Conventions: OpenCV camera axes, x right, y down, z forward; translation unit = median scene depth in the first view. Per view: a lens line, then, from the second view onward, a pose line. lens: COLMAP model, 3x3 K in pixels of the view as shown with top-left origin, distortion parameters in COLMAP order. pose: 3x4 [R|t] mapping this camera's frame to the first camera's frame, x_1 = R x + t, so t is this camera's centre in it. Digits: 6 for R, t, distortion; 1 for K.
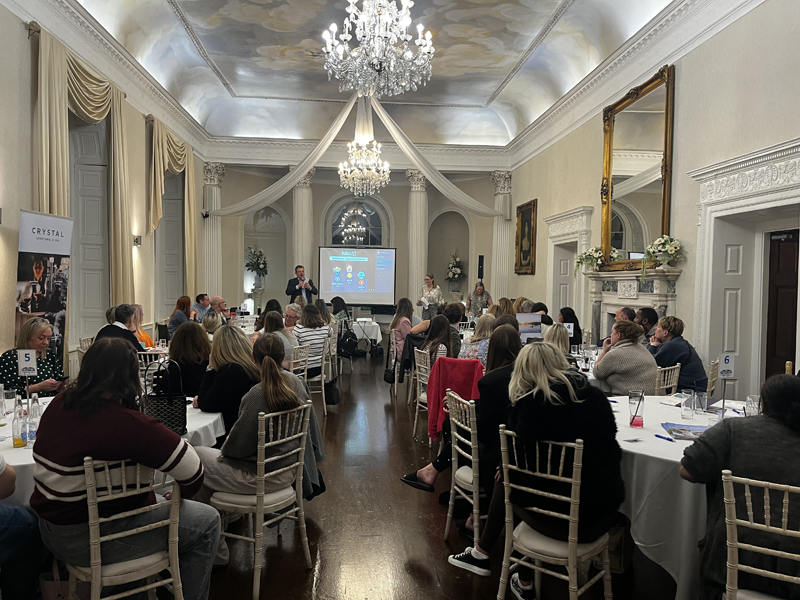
lens RADIAL K [[602.2, 0, 405.1], [0, 602.2, 303.0], [0, 0, 1]] dist [0.063388, -0.082508]
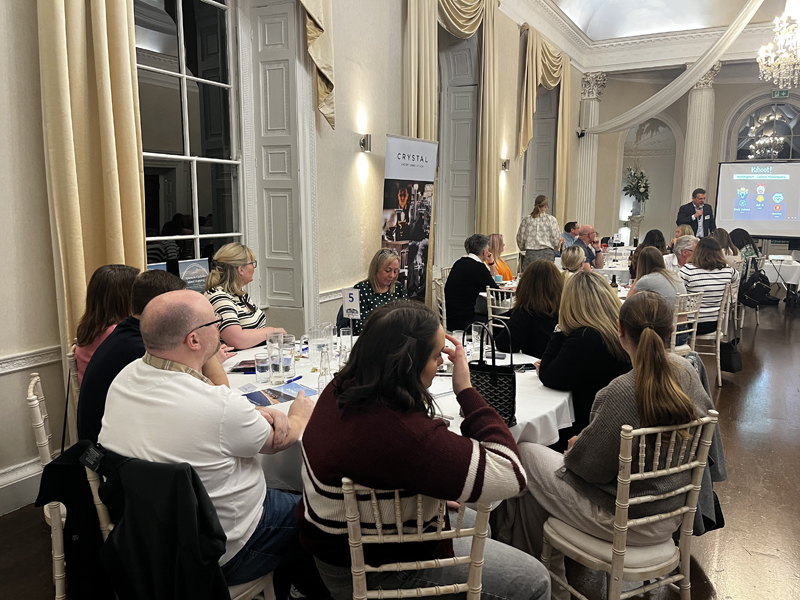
lens RADIAL K [[602.2, 0, 397.7], [0, 602.2, 295.1], [0, 0, 1]] dist [0.063388, -0.082508]
pose [[0.819307, 0.076509, -0.568227, -0.031904], [-0.015552, 0.993658, 0.111368, -0.004219], [0.573144, -0.082407, 0.815301, 0.136666]]
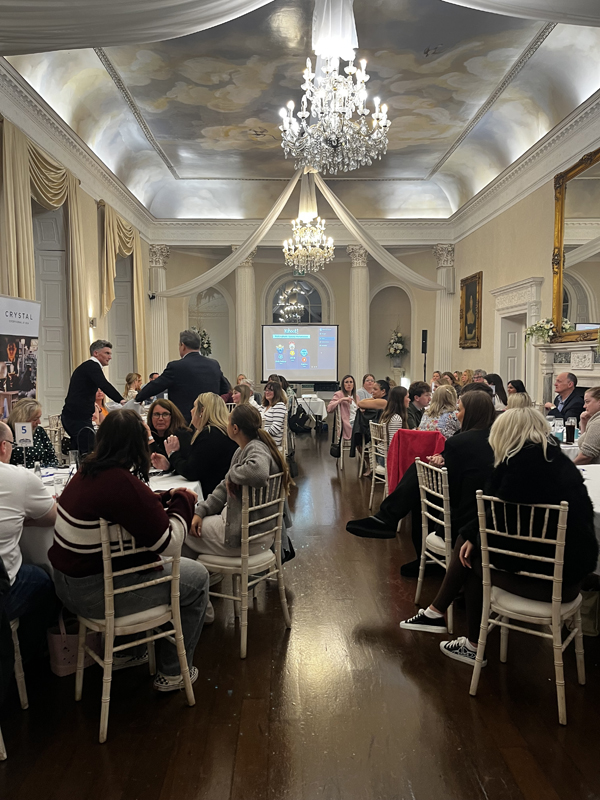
lens RADIAL K [[602.2, 0, 297.2], [0, 602.2, 395.5], [0, 0, 1]] dist [0.063388, -0.082508]
pose [[0.997521, -0.013978, -0.068964, -0.025639], [0.015588, 0.999617, 0.022868, 0.004660], [0.068618, -0.023886, 0.997357, -0.014286]]
